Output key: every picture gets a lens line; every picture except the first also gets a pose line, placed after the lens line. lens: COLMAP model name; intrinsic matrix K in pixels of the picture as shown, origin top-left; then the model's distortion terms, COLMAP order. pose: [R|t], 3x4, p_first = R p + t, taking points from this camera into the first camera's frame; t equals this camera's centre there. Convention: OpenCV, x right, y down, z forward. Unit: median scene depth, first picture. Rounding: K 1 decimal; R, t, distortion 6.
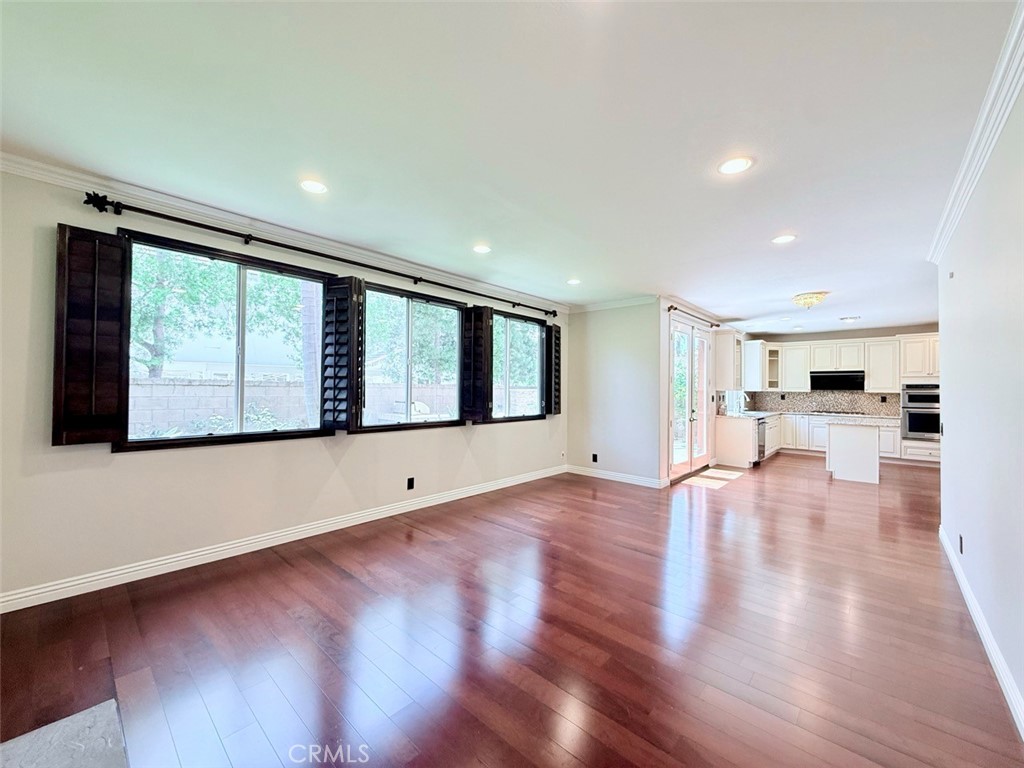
lens RADIAL K [[408.4, 0, 509.2], [0, 408.4, 383.3], [0, 0, 1]] dist [0.001546, -0.000177]
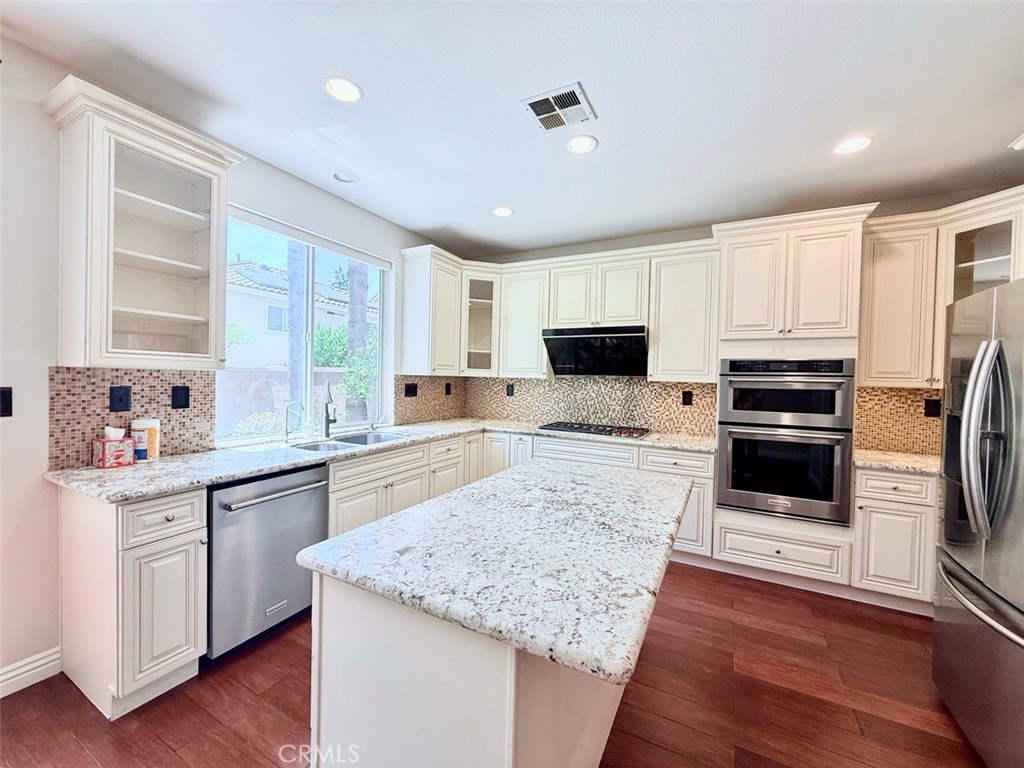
lens RADIAL K [[408.4, 0, 509.2], [0, 408.4, 383.3], [0, 0, 1]] dist [0.001546, -0.000177]
pose [[0.969752, 0.008245, 0.243953, 0.603813], [-0.016664, 0.999334, 0.032464, 0.013072], [-0.243523, -0.035547, 0.969244, 0.606132]]
